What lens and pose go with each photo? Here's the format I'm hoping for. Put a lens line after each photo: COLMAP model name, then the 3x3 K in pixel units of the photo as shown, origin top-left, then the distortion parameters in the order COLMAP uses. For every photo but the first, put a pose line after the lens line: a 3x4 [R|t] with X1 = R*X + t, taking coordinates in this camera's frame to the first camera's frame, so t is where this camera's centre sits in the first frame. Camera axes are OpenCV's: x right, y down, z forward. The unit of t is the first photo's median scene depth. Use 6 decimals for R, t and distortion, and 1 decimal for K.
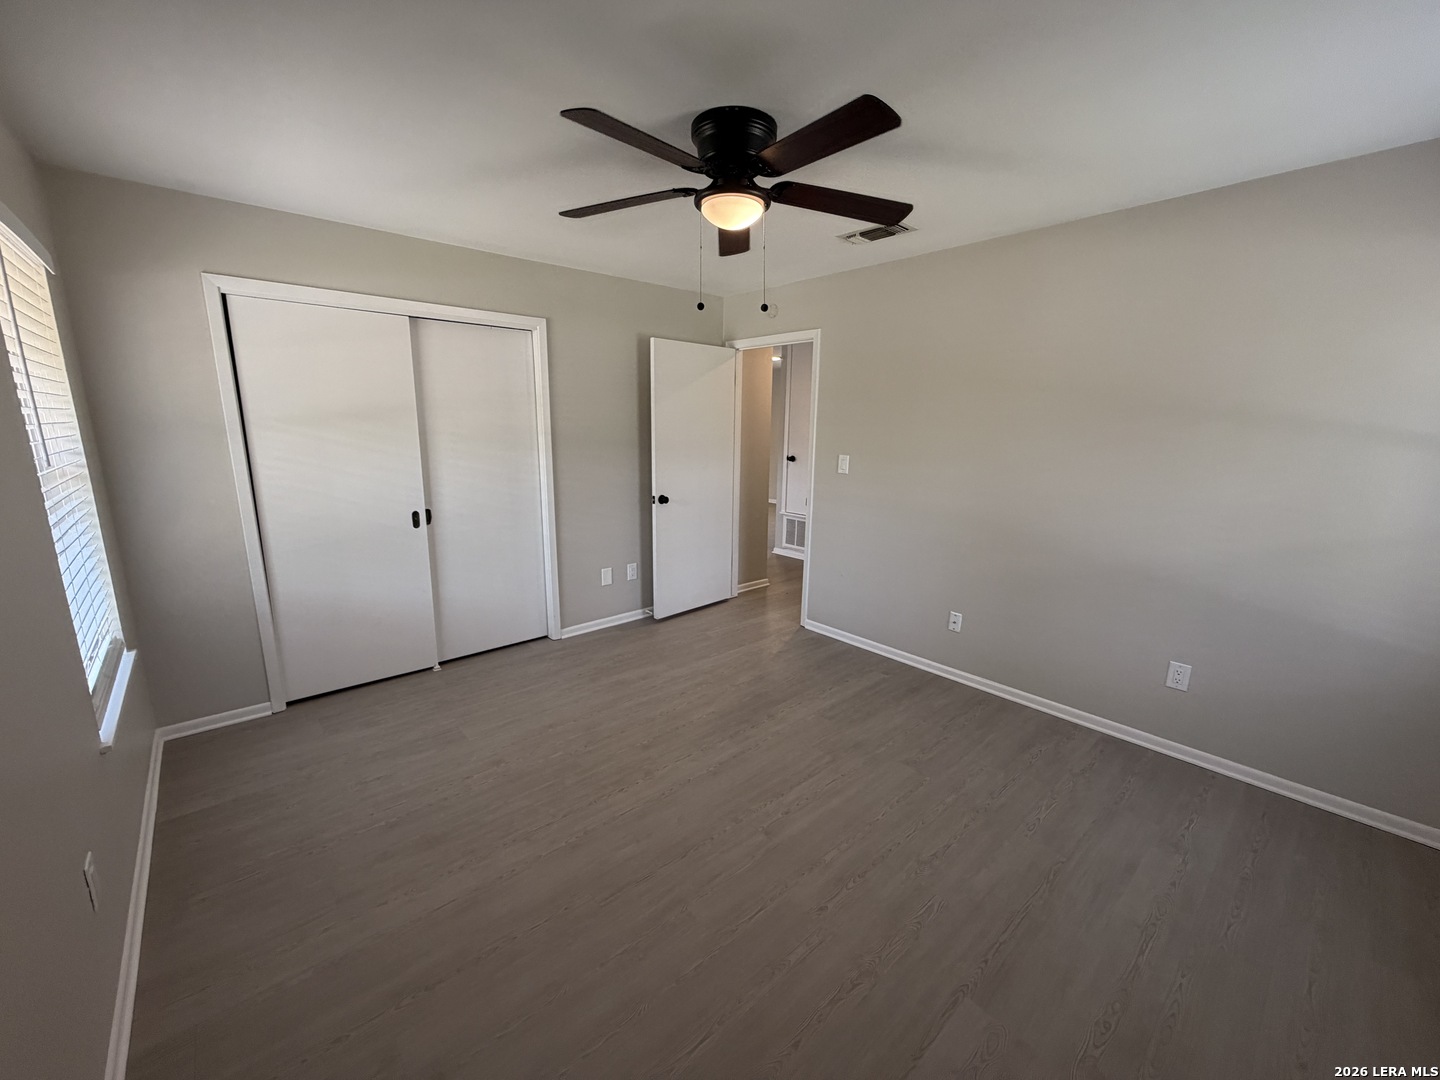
lens RADIAL K [[575.4, 0, 714.2], [0, 575.4, 538.9], [0, 0, 1]] dist [0.003082, 0.000239]
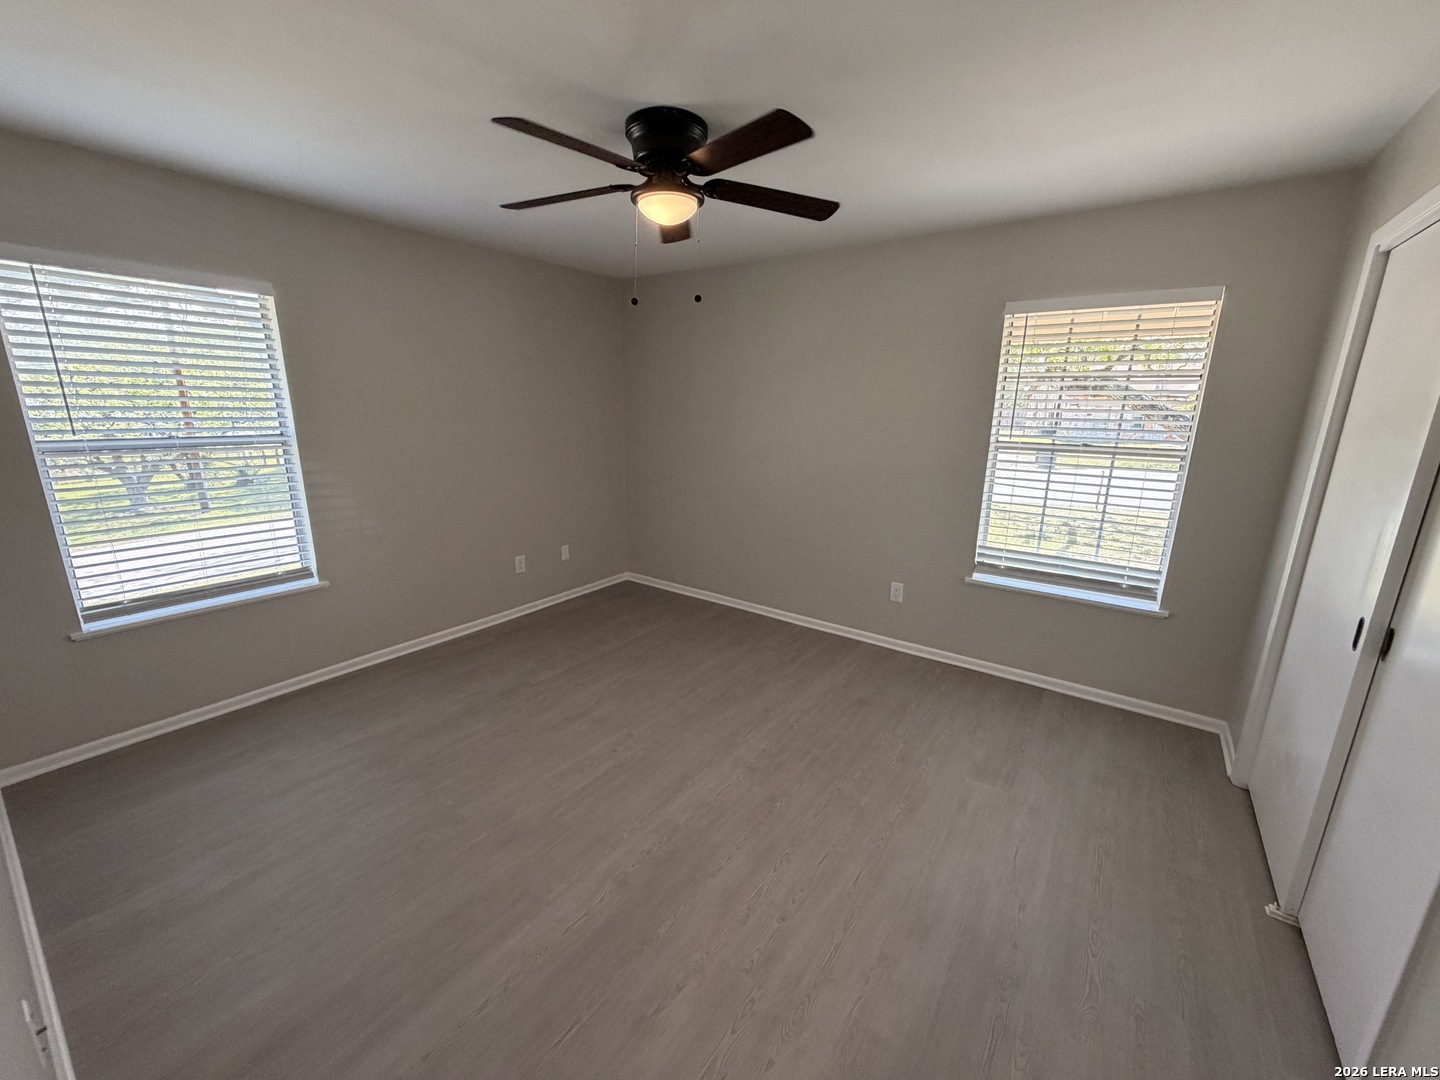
lens RADIAL K [[575.4, 0, 714.2], [0, 575.4, 538.9], [0, 0, 1]] dist [0.003082, 0.000239]
pose [[-0.975584, 0.027525, -0.217897, 0.116116], [-0.067185, 0.907155, 0.415398, -0.271780], [0.209100, 0.419895, -0.883156, 1.290567]]
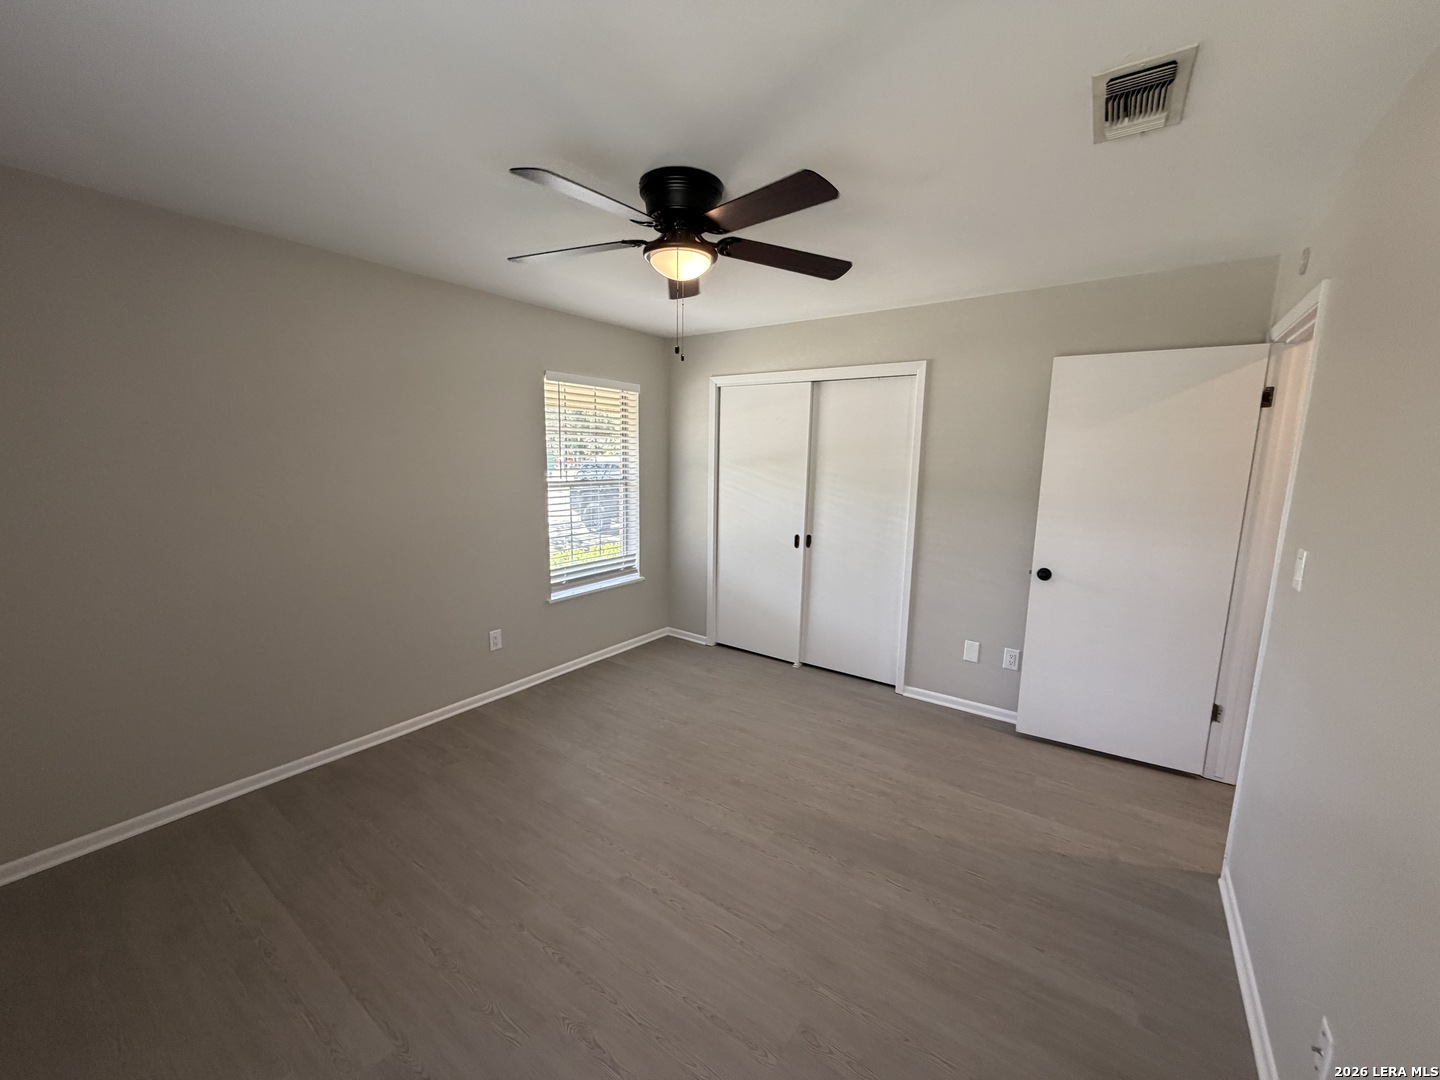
lens RADIAL K [[575.6, 0, 720.0], [0, 575.6, 540.0], [0, 0, 1]] dist [0.002069, 0.000153]
pose [[0.228110, 0.140493, -0.963446, 0.651802], [-0.210802, 0.973190, 0.092003, -0.116788], [0.950541, 0.182109, 0.251610, 0.528047]]
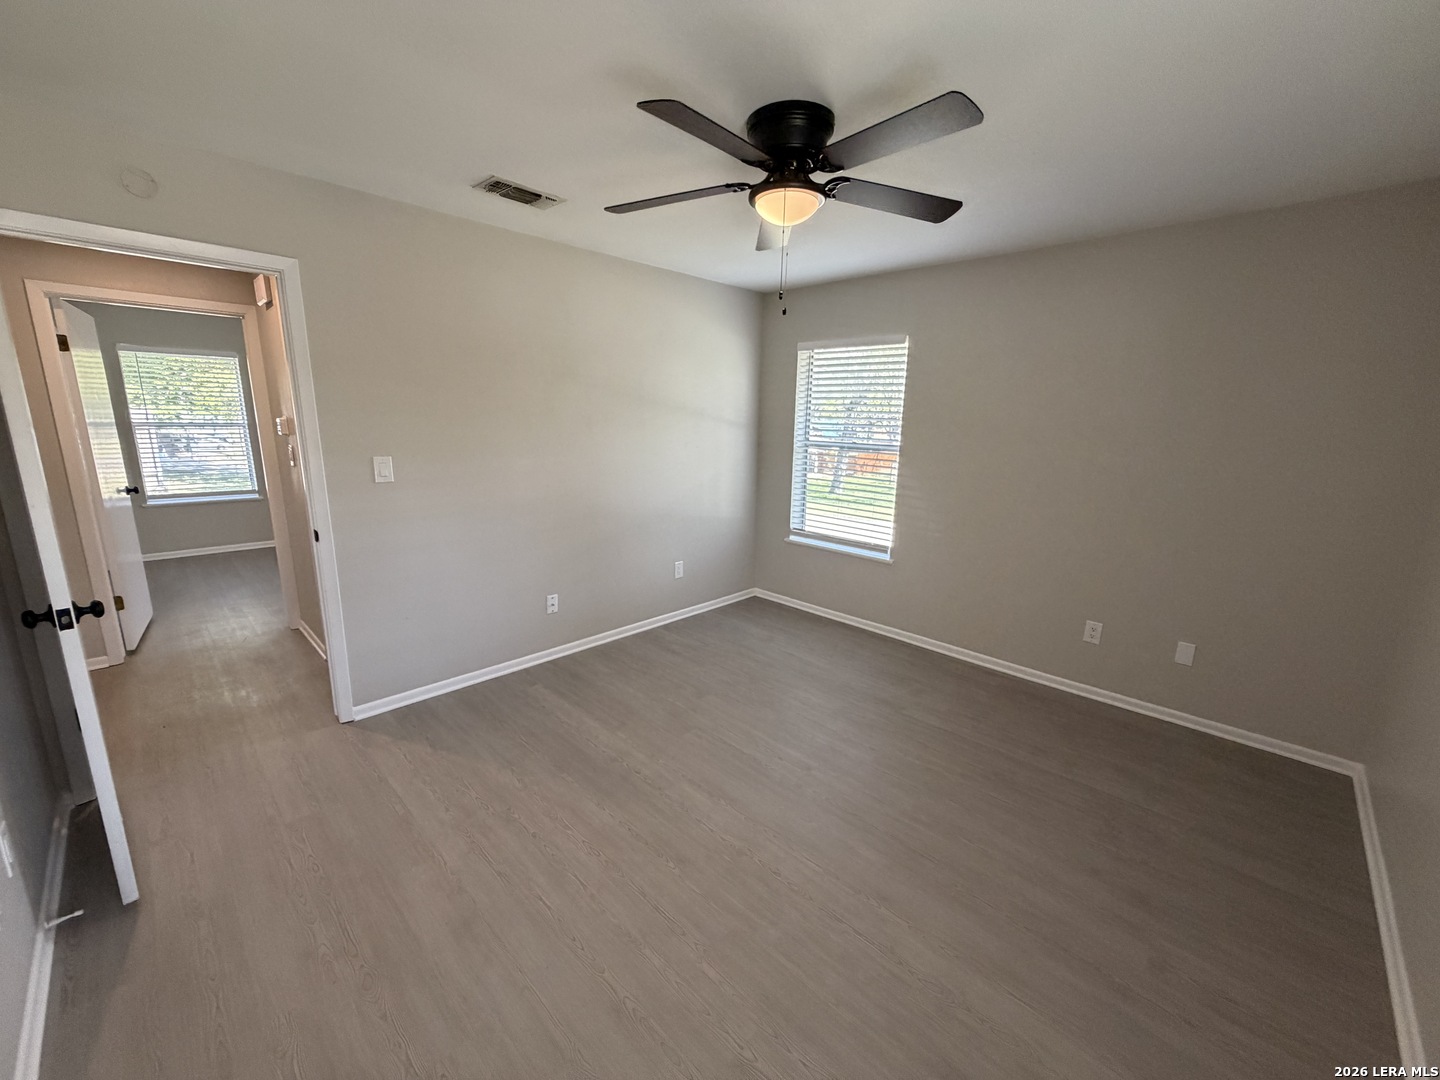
lens RADIAL K [[573.5, 0, 720.0], [0, 573.5, 540.0], [0, 0, 1]] dist [0.001826, 0.000151]
pose [[-0.074254, -0.224631, 0.971611, -0.610863], [0.179257, 0.955424, 0.234589, -0.162249], [-0.980996, 0.191588, -0.030677, 0.736828]]
